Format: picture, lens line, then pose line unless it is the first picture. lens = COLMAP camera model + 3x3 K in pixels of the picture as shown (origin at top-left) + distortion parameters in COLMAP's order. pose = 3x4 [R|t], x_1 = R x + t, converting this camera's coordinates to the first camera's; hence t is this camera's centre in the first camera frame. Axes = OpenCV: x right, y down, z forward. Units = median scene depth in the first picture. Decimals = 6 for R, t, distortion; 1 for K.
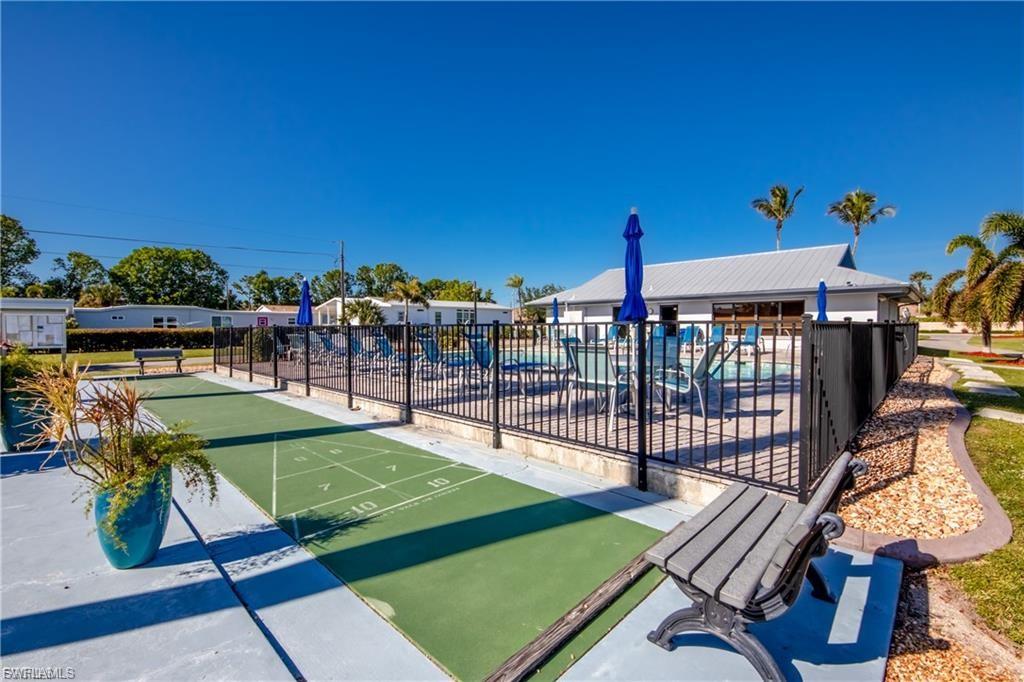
lens RADIAL K [[442.9, 0, 514.9], [0, 442.9, 335.7], [0, 0, 1]] dist [0.002597, -0.000978]
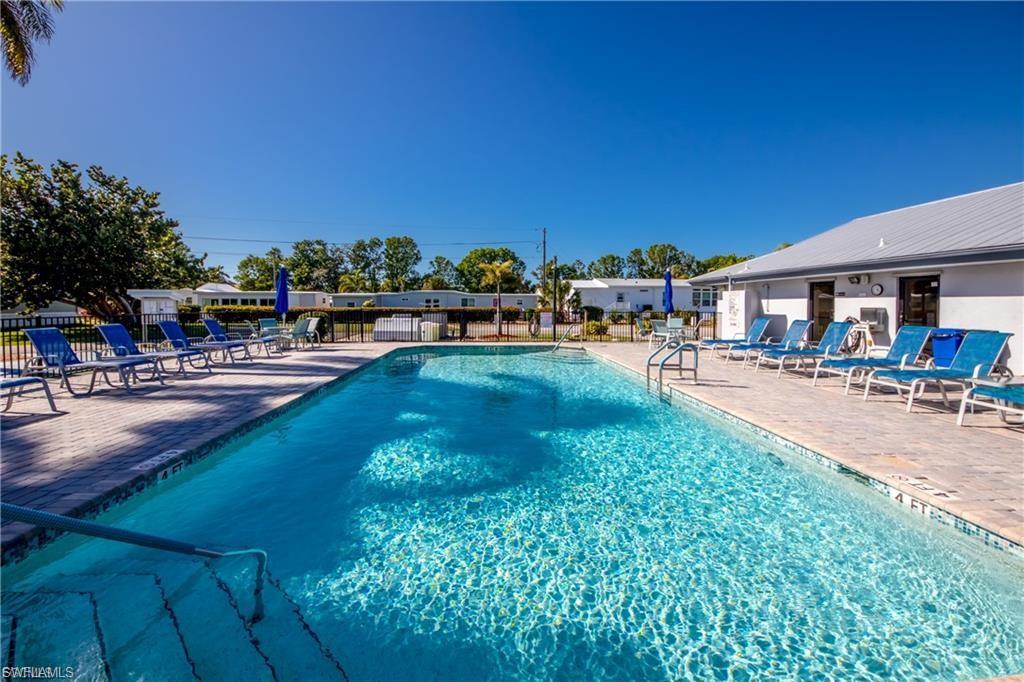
lens RADIAL K [[398.2, 0, 499.5], [0, 398.2, 297.7], [0, 0, 1]] dist [-0.001040, -0.000642]
pose [[0.723802, -0.003231, -0.690001, 0.273856], [-0.023848, 0.999274, -0.029695, -0.020250], [0.689596, 0.037948, 0.723199, 0.345288]]
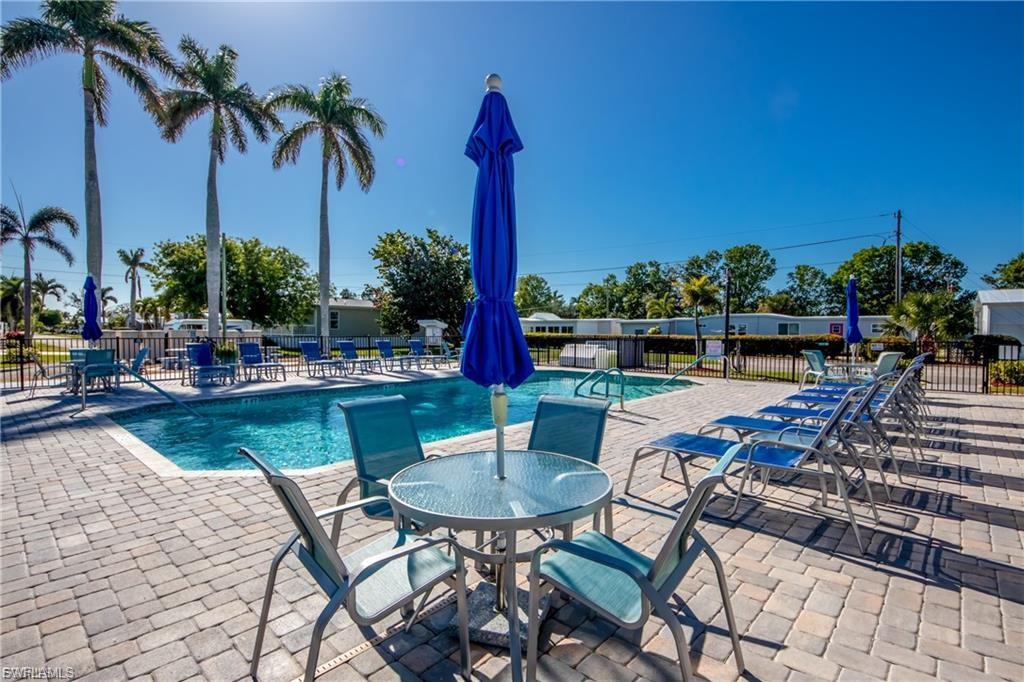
lens RADIAL K [[486.1, 0, 515.2], [0, 486.1, 335.6], [0, 0, 1]] dist [0.001081, -0.000452]
pose [[-0.006607, 0.014297, -0.999876, 0.499396], [-0.028117, 0.999500, 0.014478, -0.024696], [0.999583, 0.028210, -0.006202, 0.622688]]
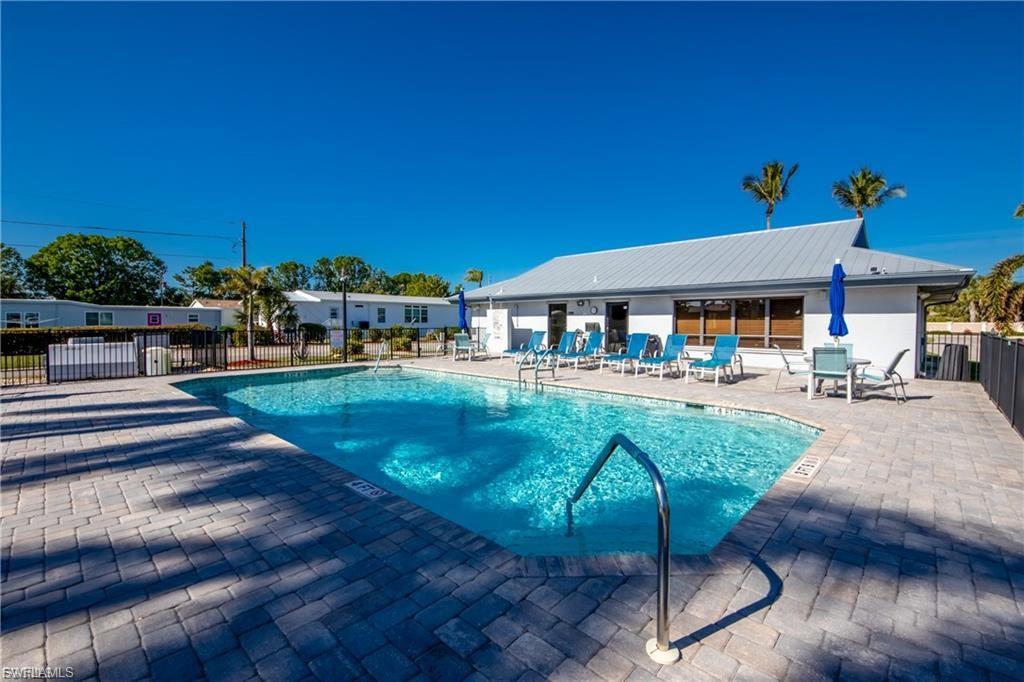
lens RADIAL K [[442.9, 0, 511.2], [0, 442.9, 344.4], [0, 0, 1]] dist [0.002597, -0.000978]
pose [[0.999900, 0.003811, 0.013597, 0.140804], [-0.004208, 0.999563, 0.029263, -0.017208], [-0.013480, -0.029317, 0.999479, 0.233219]]
